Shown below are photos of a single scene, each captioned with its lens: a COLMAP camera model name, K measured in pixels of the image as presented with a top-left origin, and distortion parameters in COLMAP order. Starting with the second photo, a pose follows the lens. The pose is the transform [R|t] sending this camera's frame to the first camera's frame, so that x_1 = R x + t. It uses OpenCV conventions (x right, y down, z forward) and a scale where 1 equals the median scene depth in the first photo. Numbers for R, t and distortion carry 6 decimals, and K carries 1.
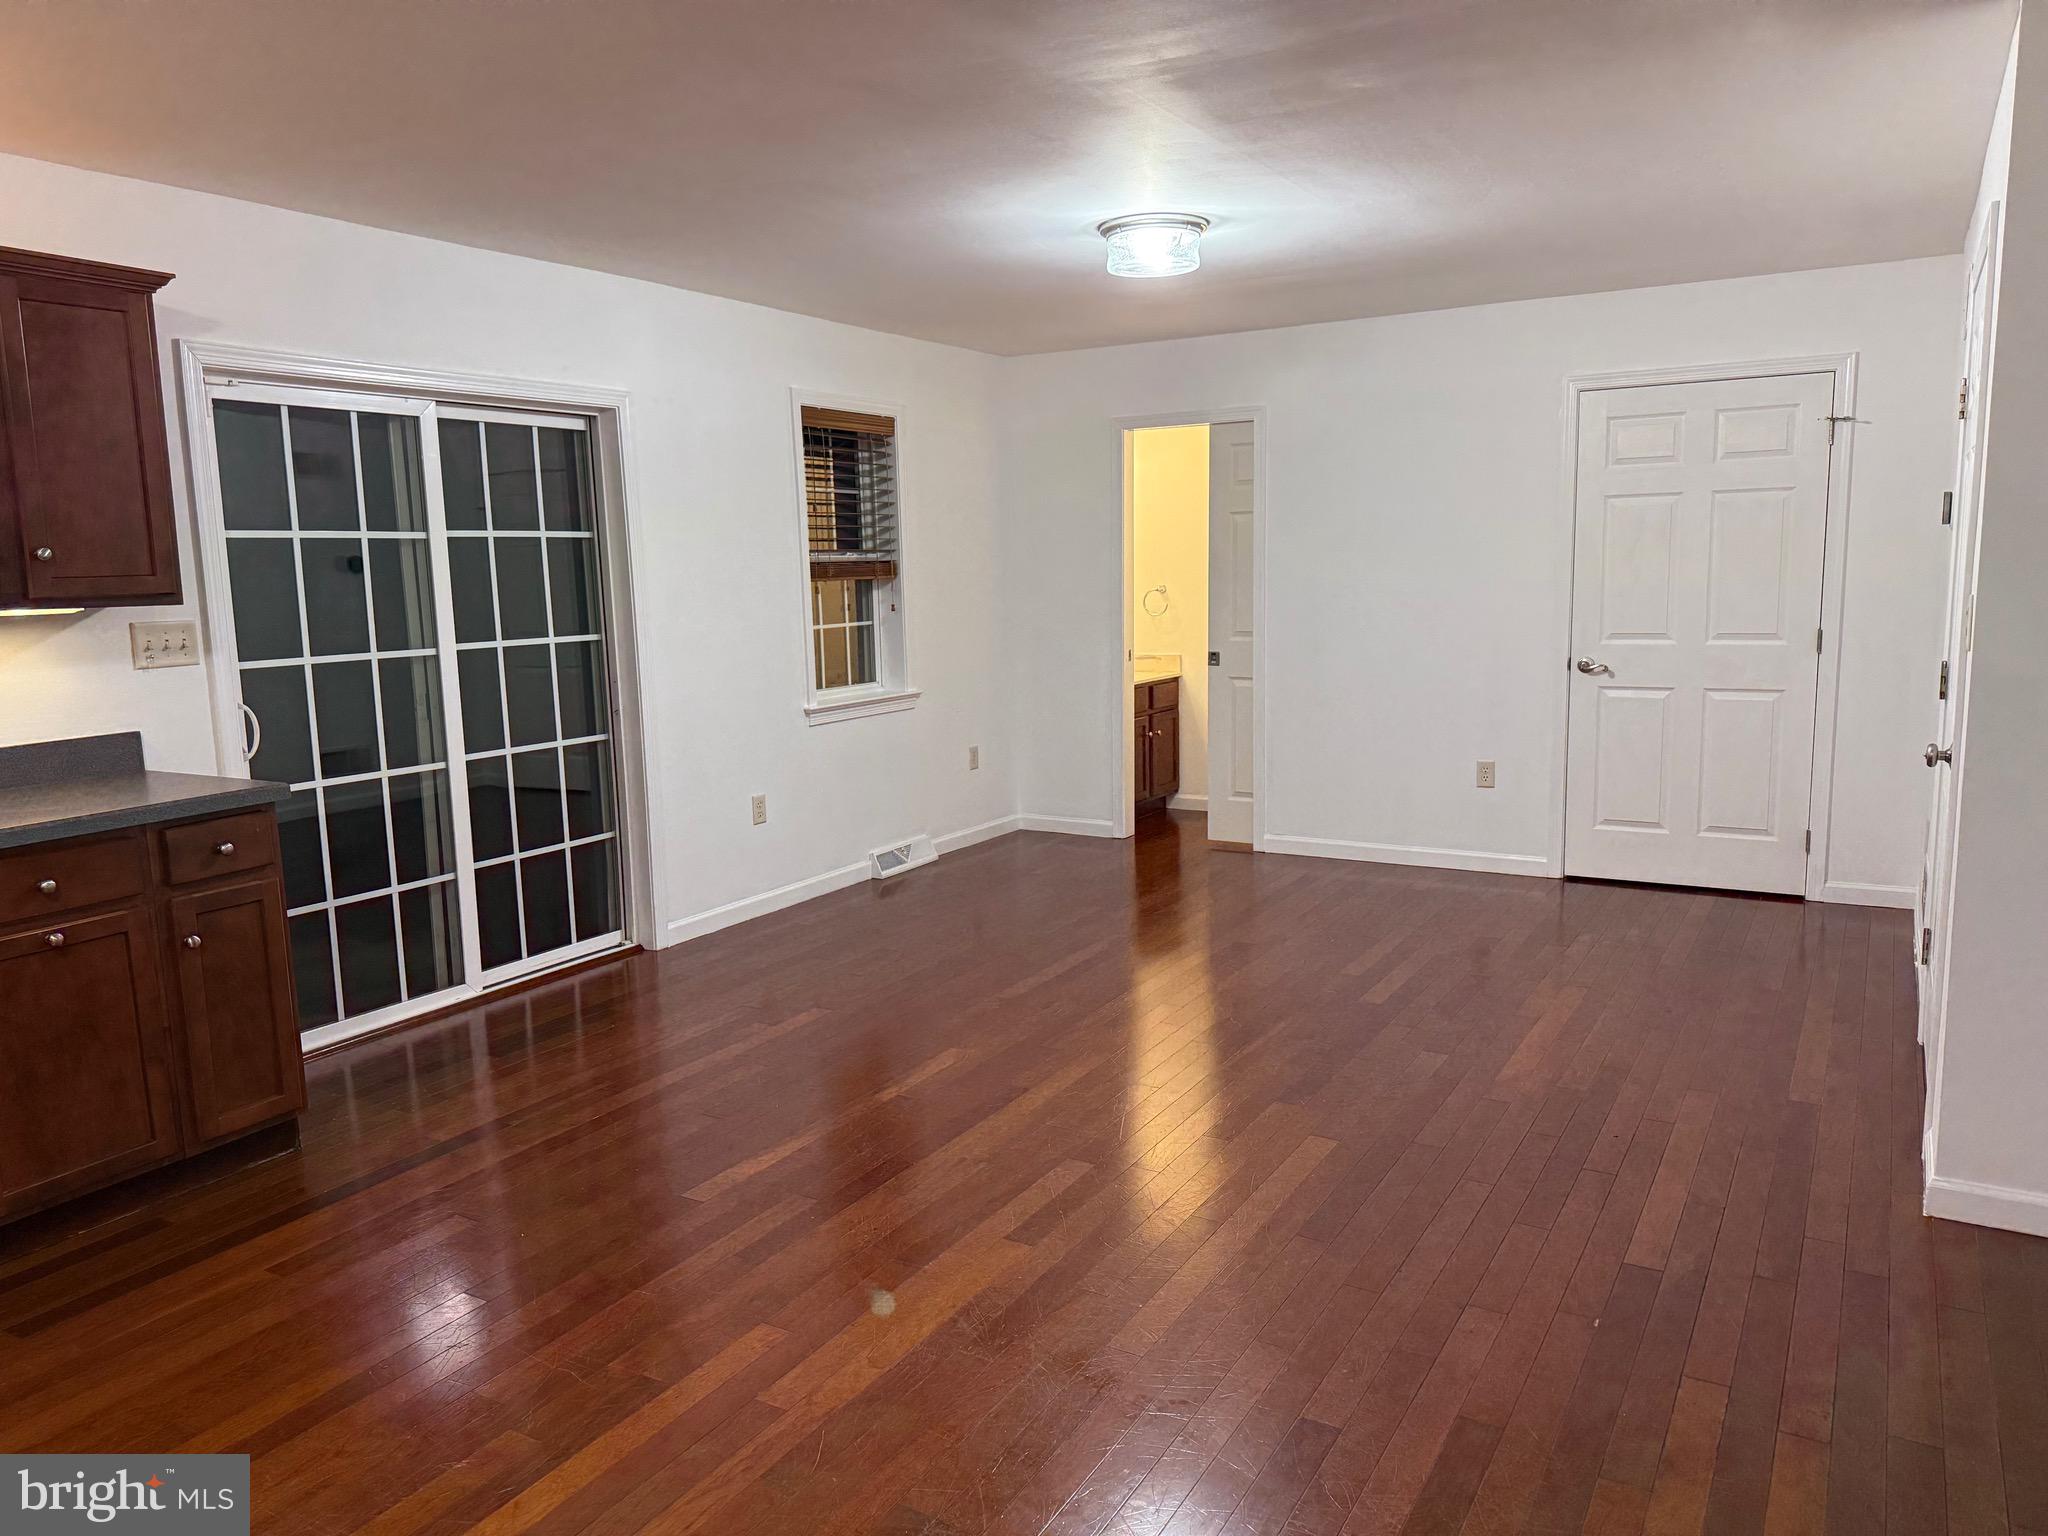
lens RADIAL K [[1436.1, 0, 1029.6], [0, 1436.1, 775.9], [0, 0, 1]] dist [0.039599, -0.050429]
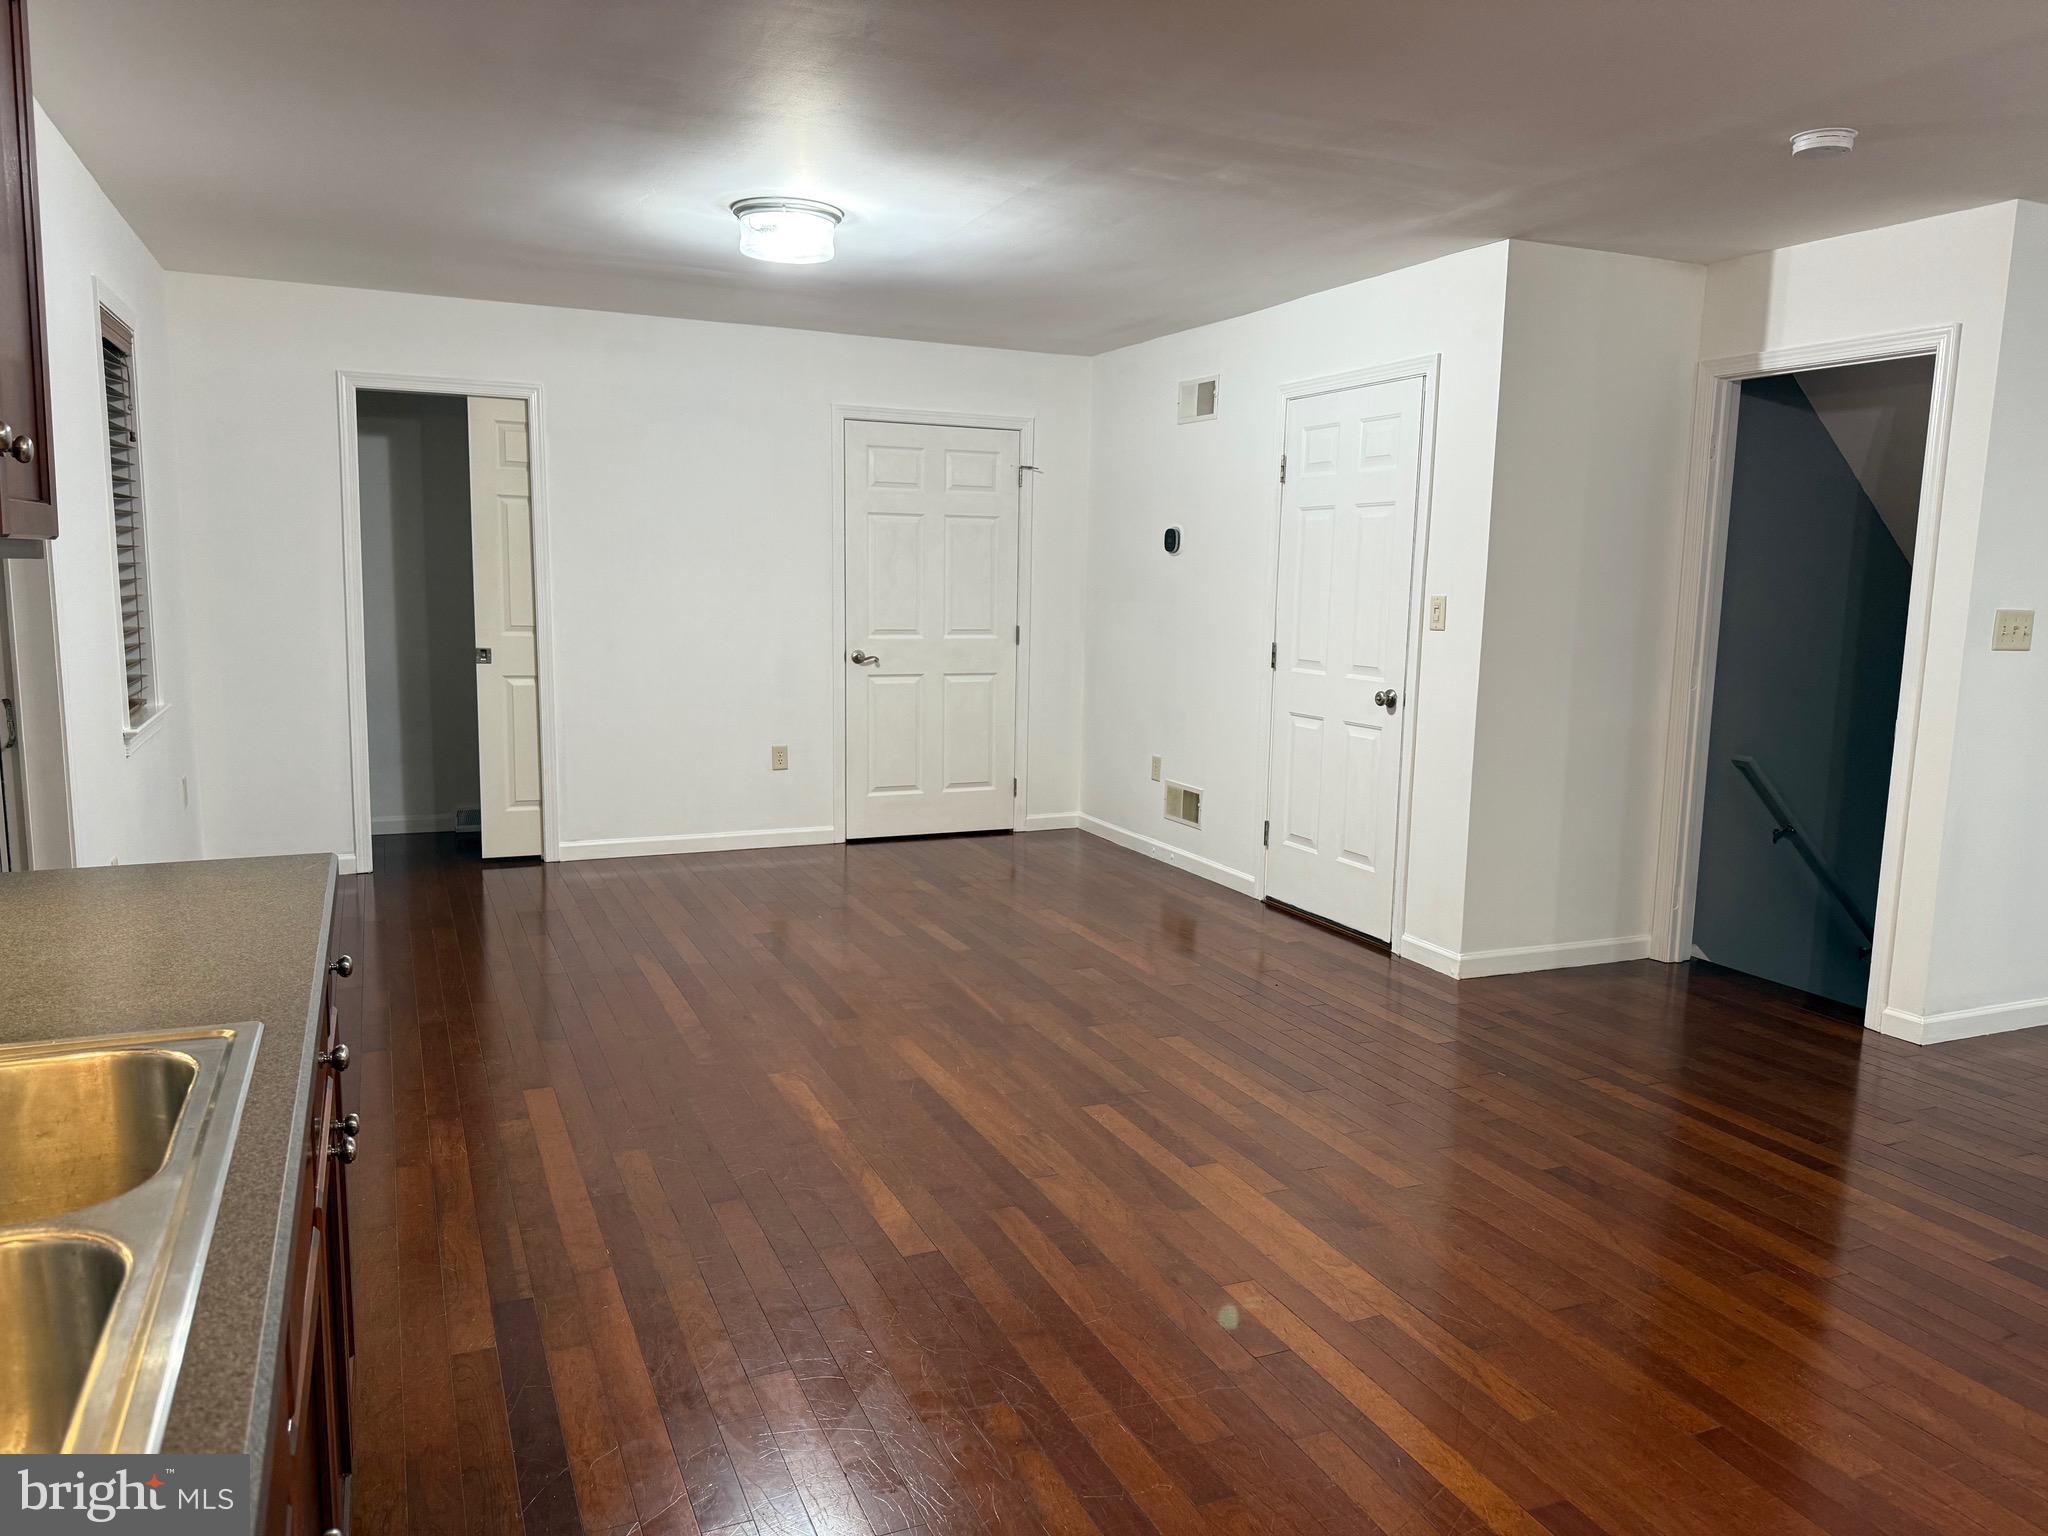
lens RADIAL K [[1408.9, 0, 1014.7], [0, 1408.9, 787.8], [0, 0, 1]] dist [0.094119, -0.121900]
pose [[0.572947, -0.089807, 0.814657, -0.504720], [0.089582, 0.994885, 0.046672, -0.013847], [-0.814682, 0.046238, 0.578062, 0.252887]]
